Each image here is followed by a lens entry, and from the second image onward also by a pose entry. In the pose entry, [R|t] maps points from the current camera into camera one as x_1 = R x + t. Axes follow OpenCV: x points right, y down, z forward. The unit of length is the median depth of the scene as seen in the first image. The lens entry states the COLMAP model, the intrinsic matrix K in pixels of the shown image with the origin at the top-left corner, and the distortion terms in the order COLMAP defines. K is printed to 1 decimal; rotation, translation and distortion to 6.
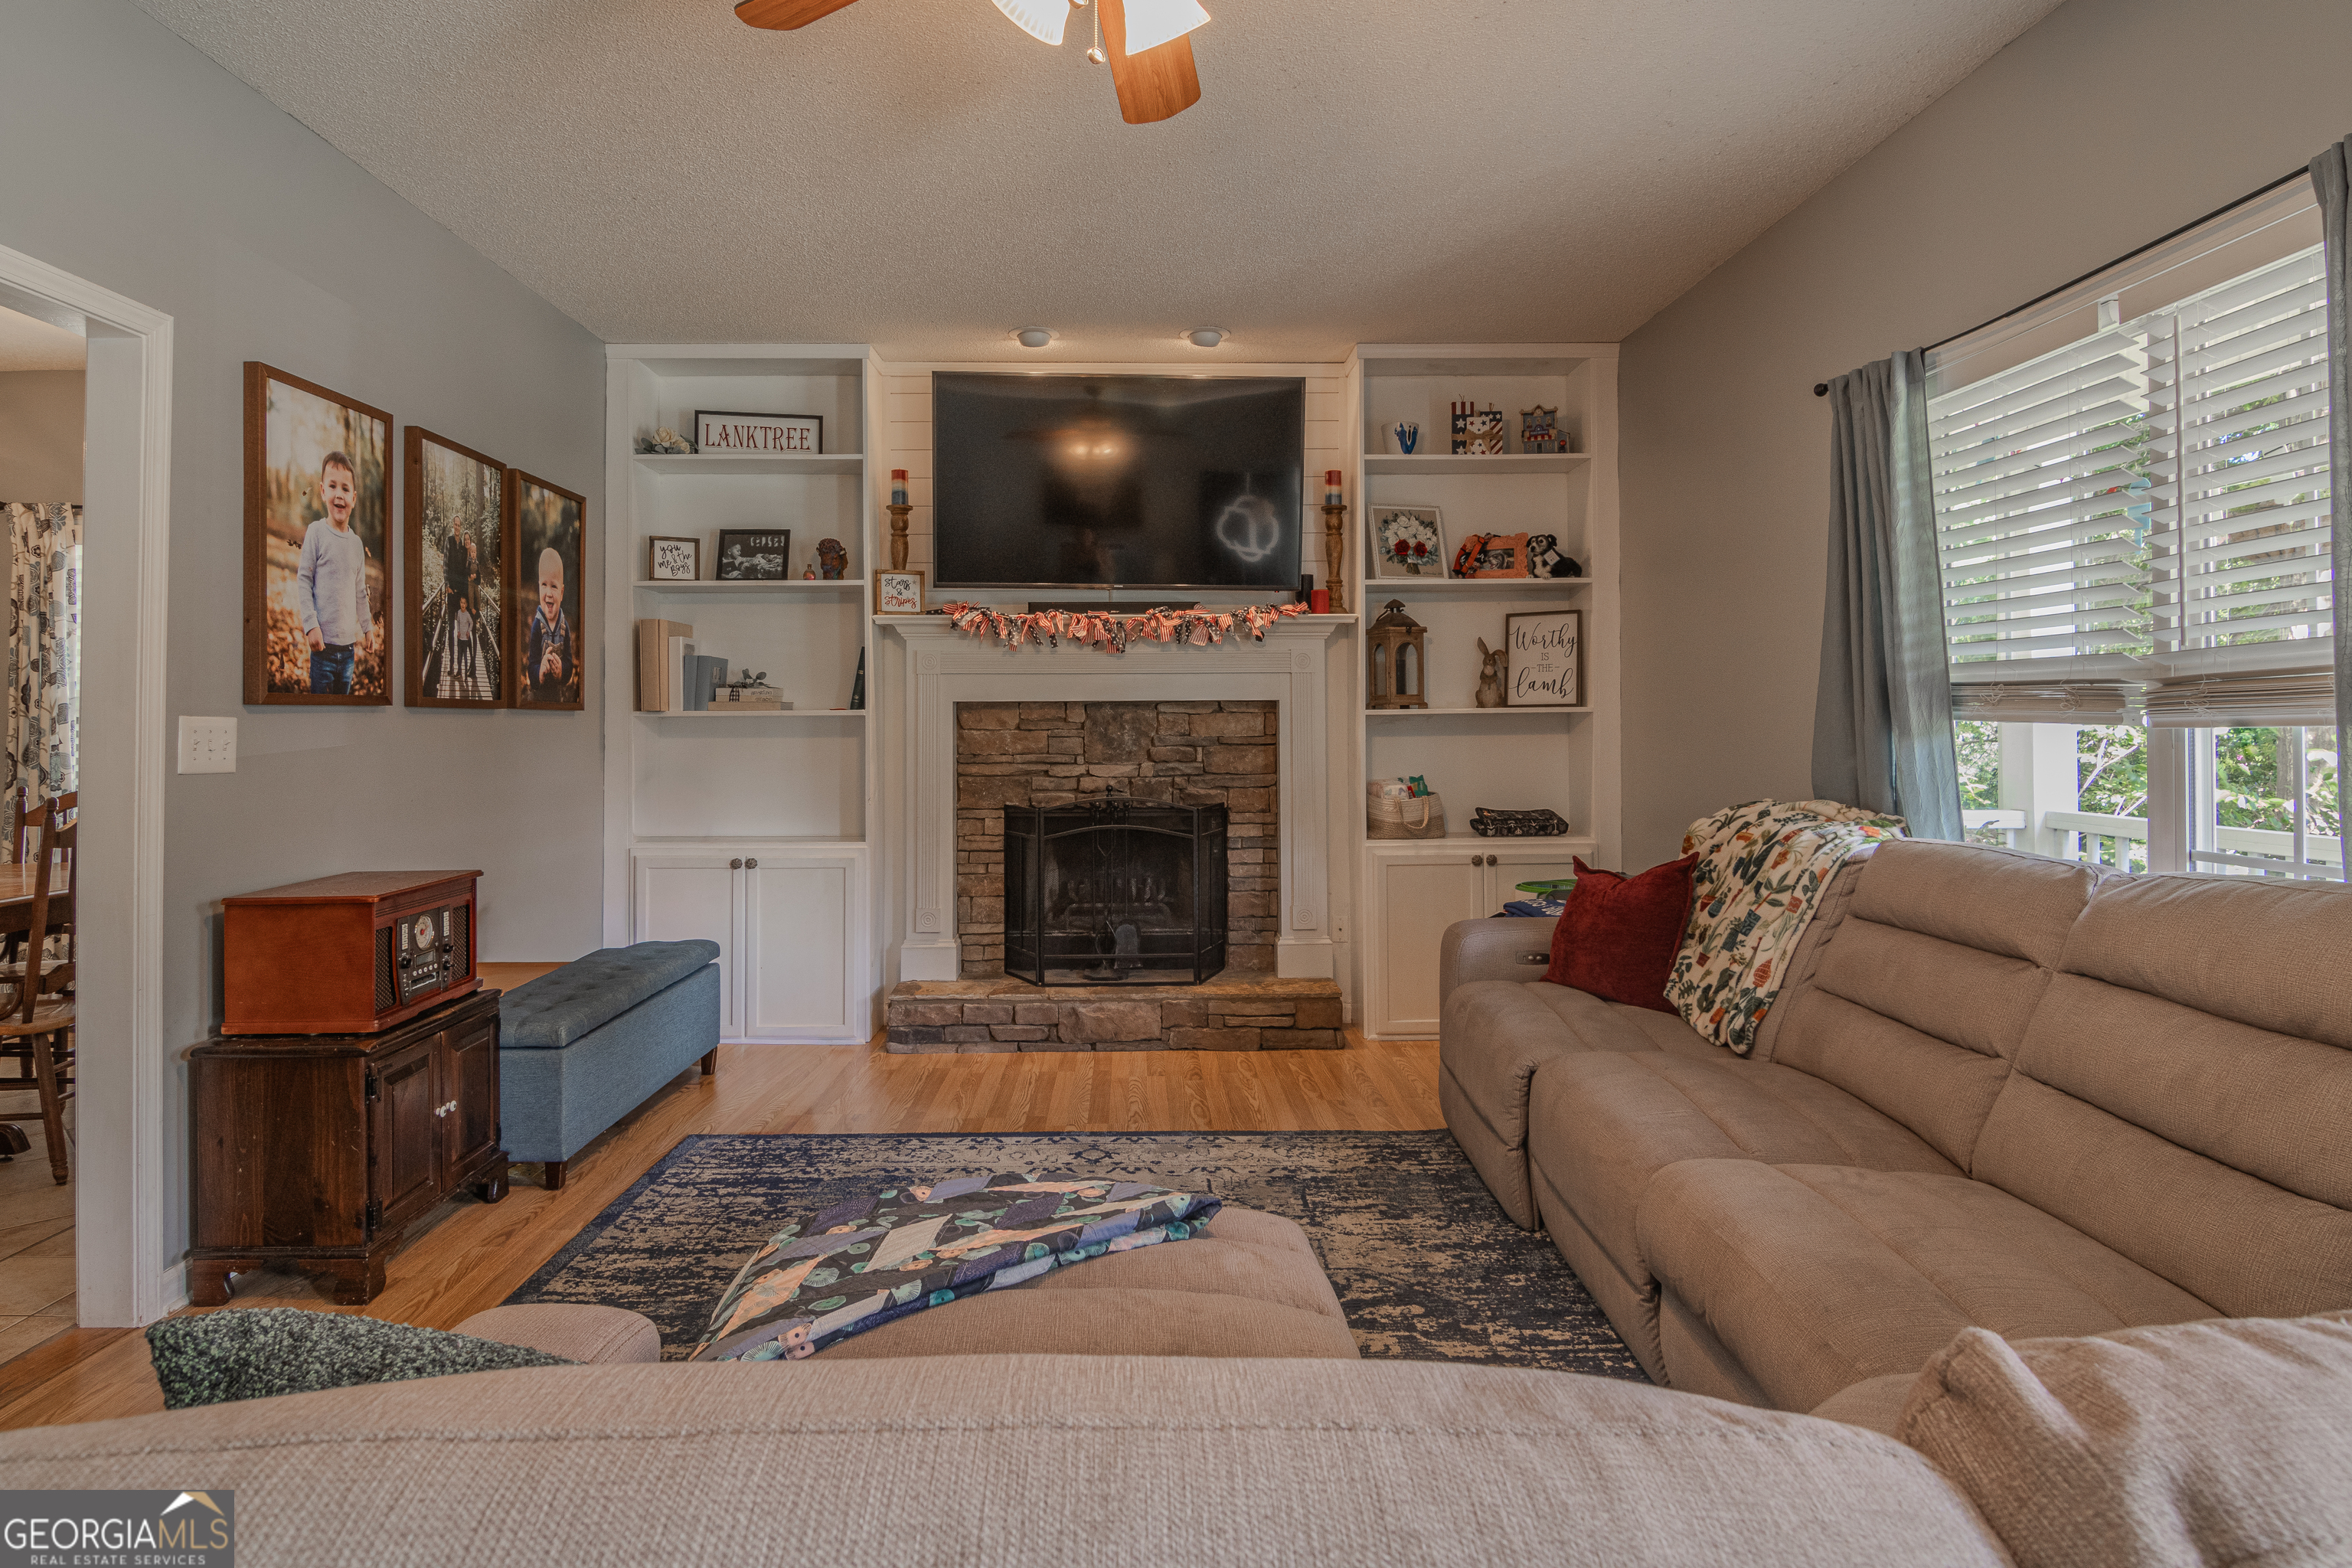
lens RADIAL K [[1286.5, 0, 1184.0], [0, 1286.5, 691.0], [0, 0, 1]] dist [-0.002840, -0.004404]
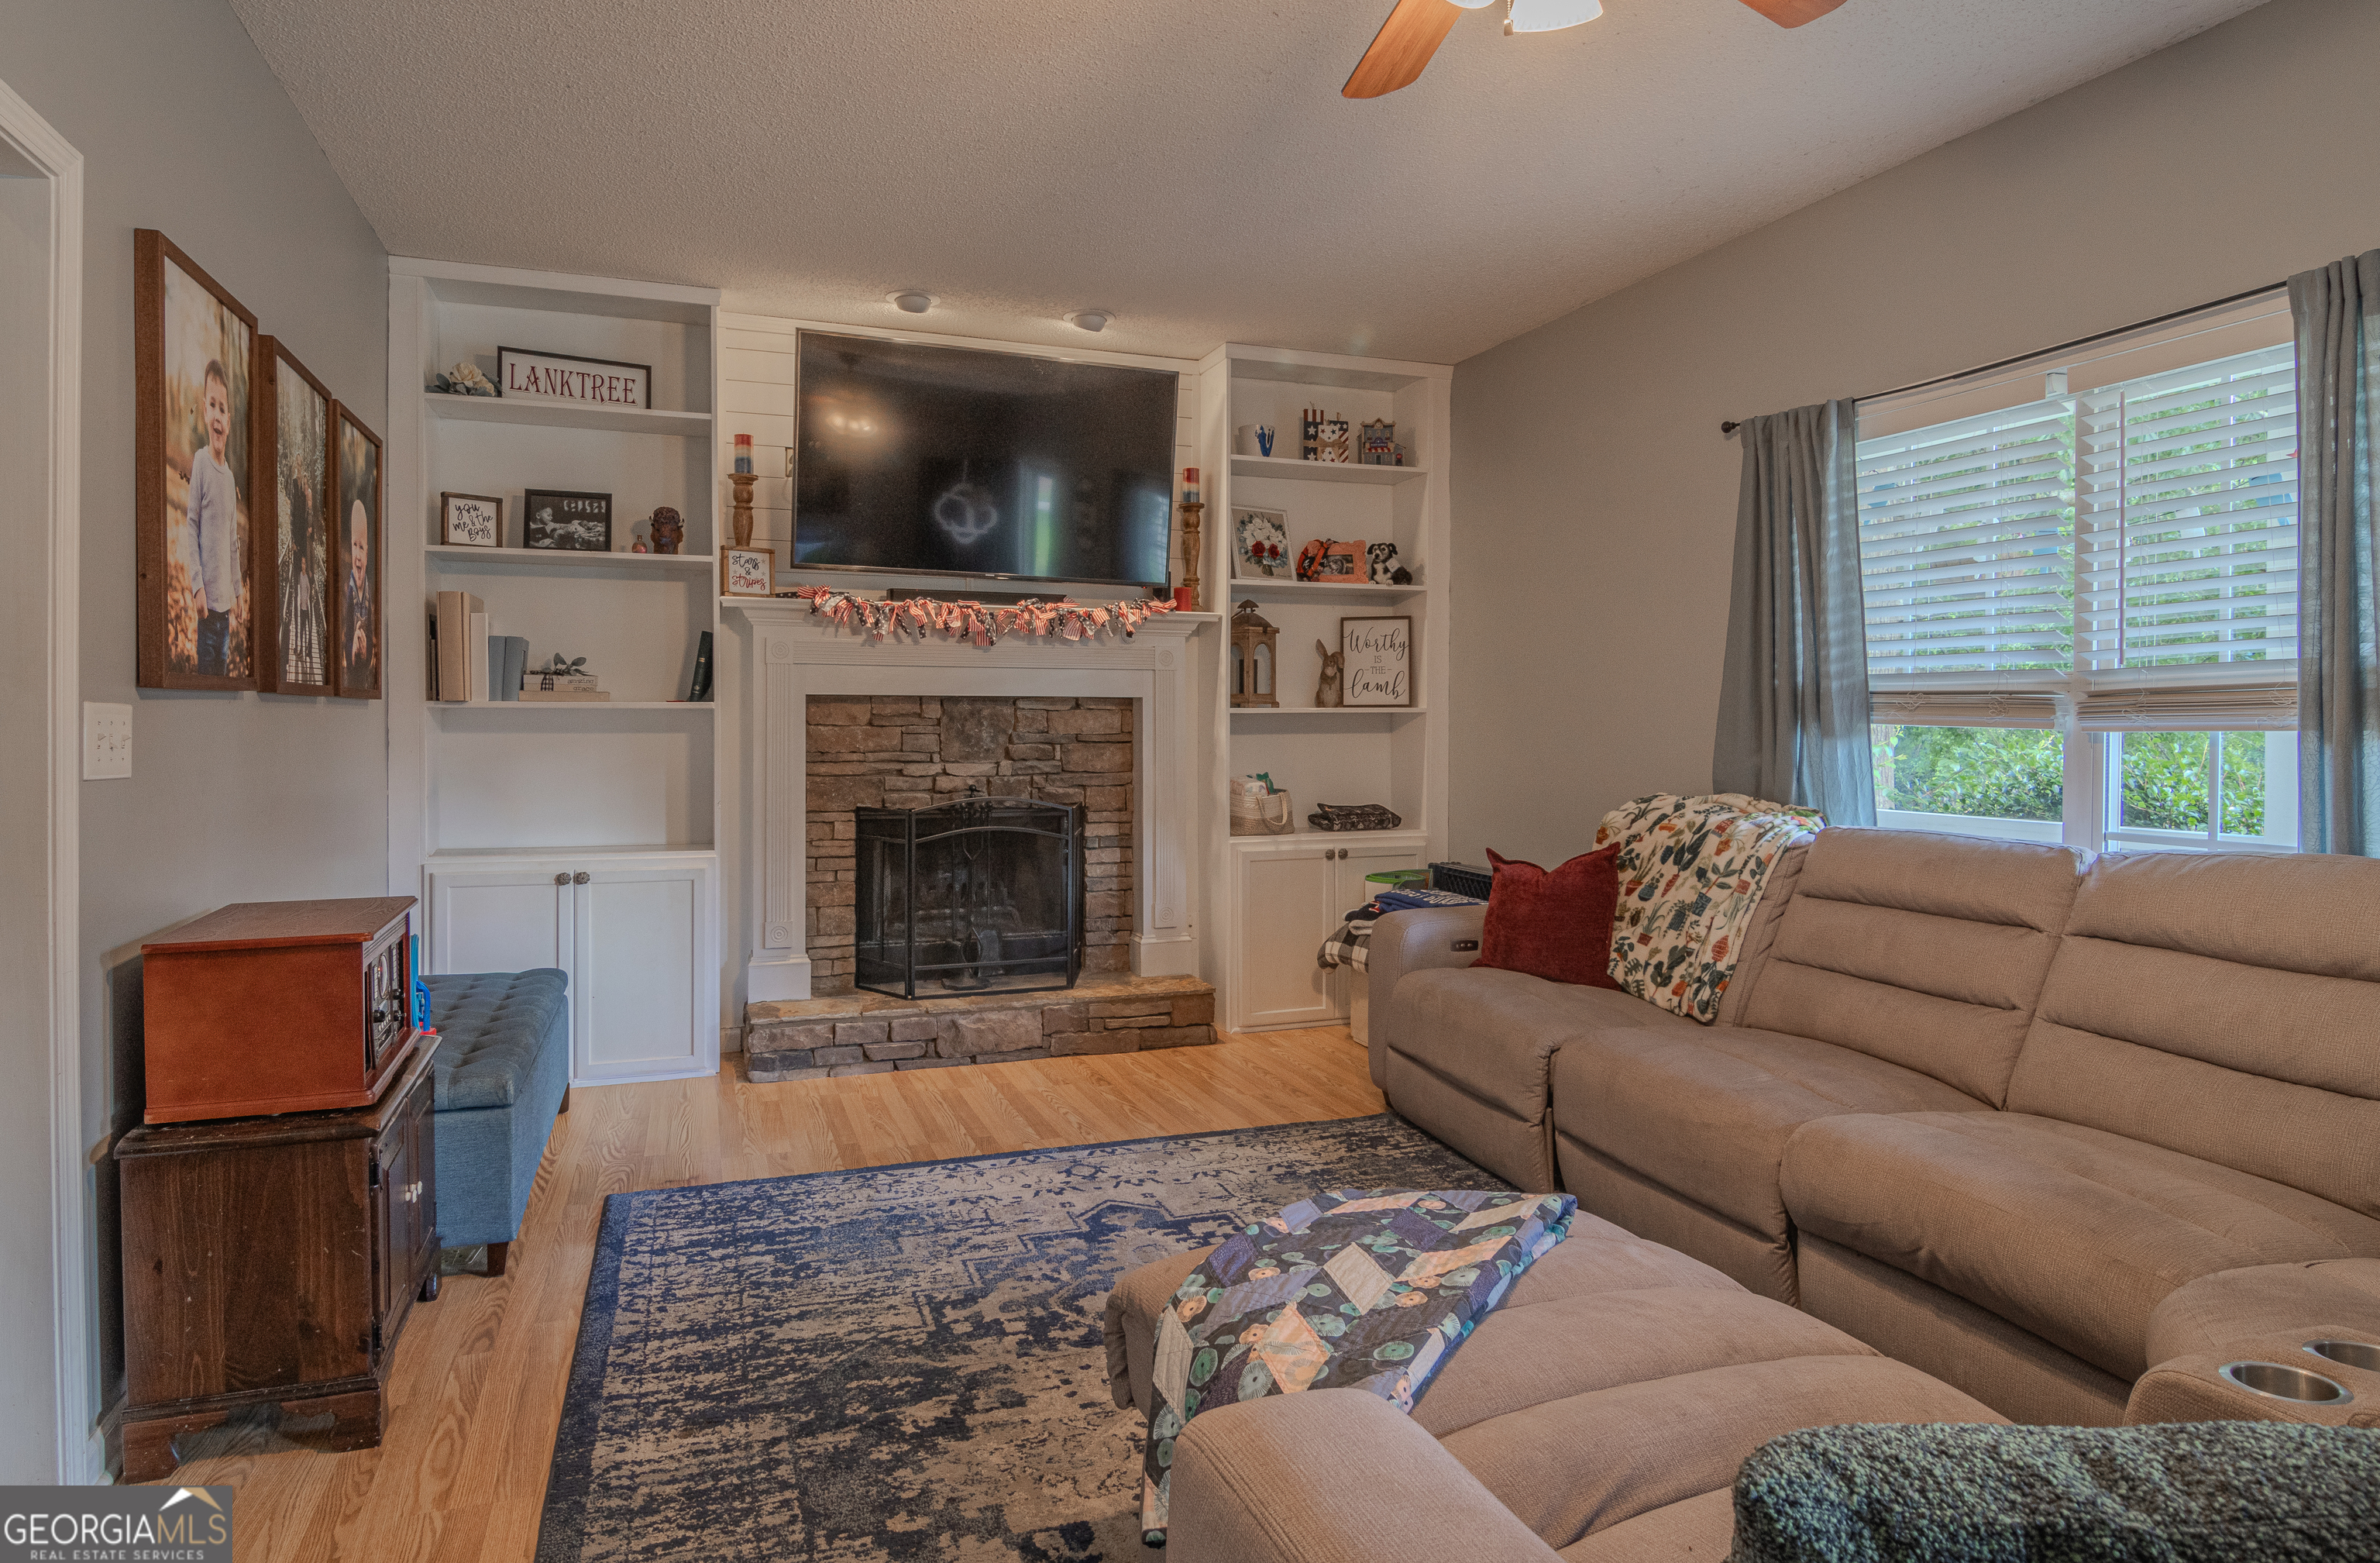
lens RADIAL K [[1285.2, 0, 1150.2], [0, 1285.2, 717.9], [0, 0, 1]] dist [-0.007048, -0.003046]
pose [[0.951917, 0.008296, 0.306243, -0.227649], [-0.015458, 0.999661, 0.020971, 0.002010], [-0.305965, -0.024697, 0.951722, 0.059504]]
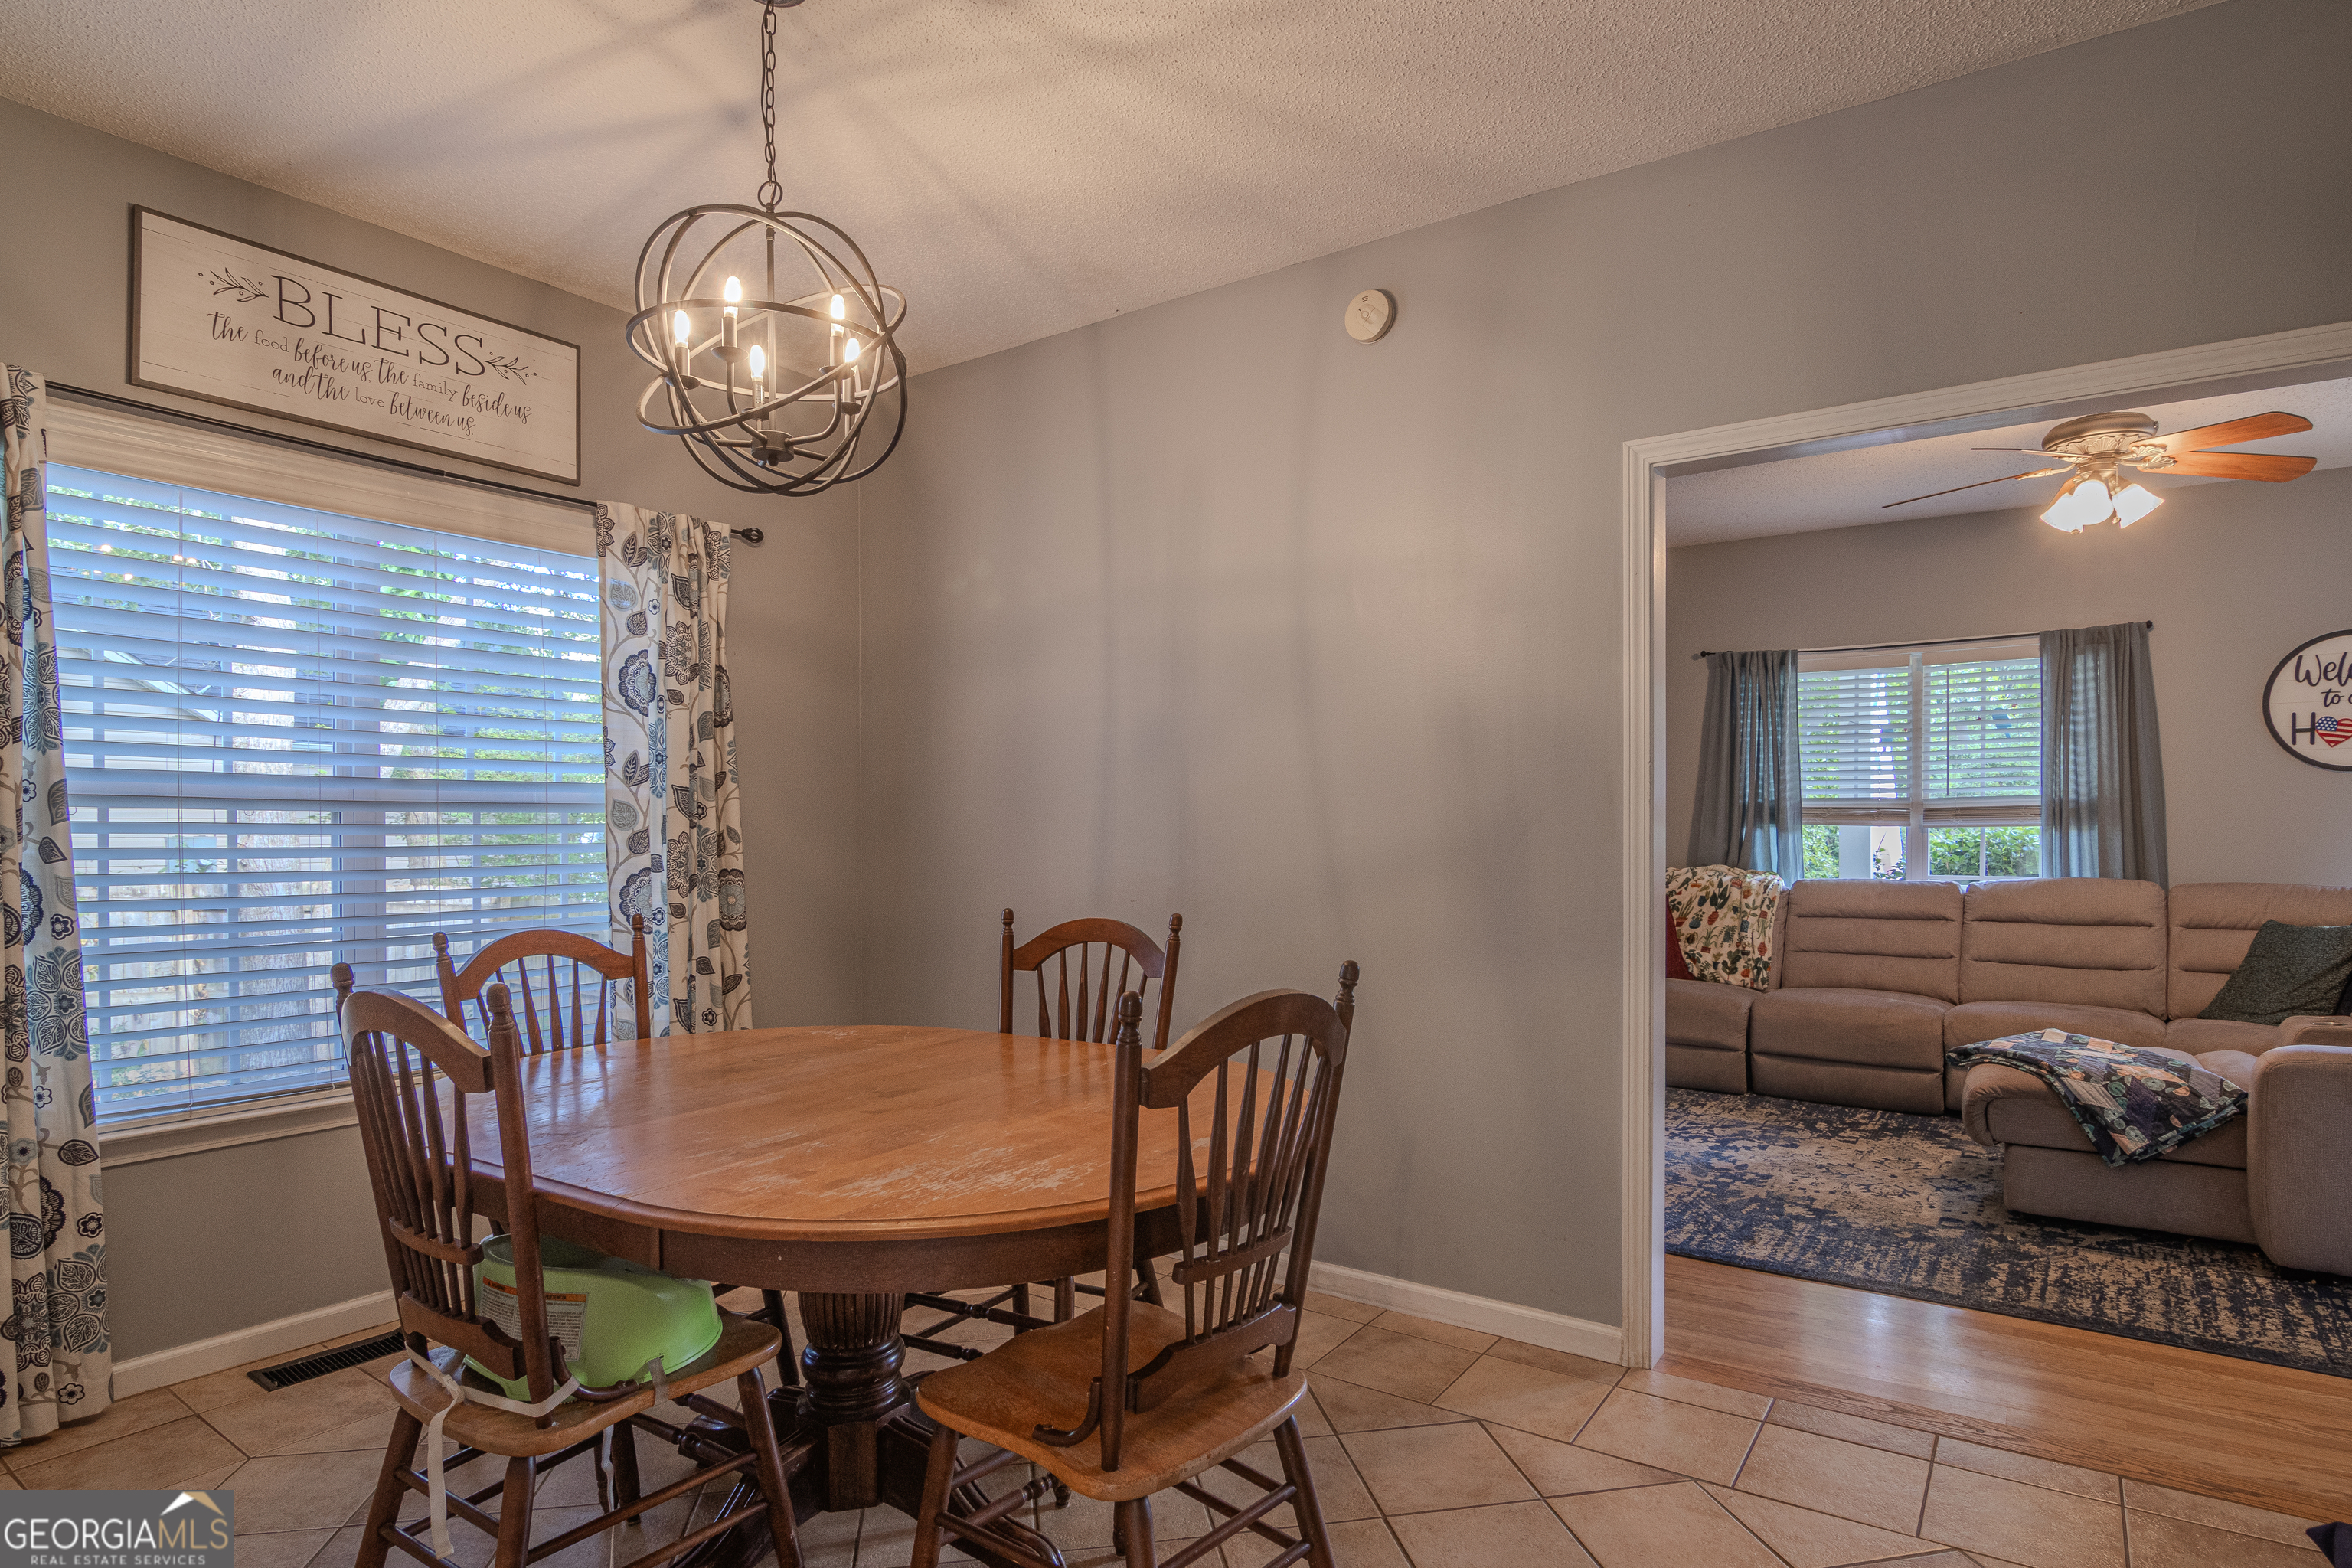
lens RADIAL K [[1232.7, 0, 1185.2], [0, 1232.7, 816.0], [0, 0, 1]] dist [-0.014911, -0.006724]
pose [[0.595675, 0.006855, 0.803196, -1.025512], [-0.019317, 0.999797, 0.005794, 0.010421], [-0.802993, -0.018967, 0.595686, 0.363615]]
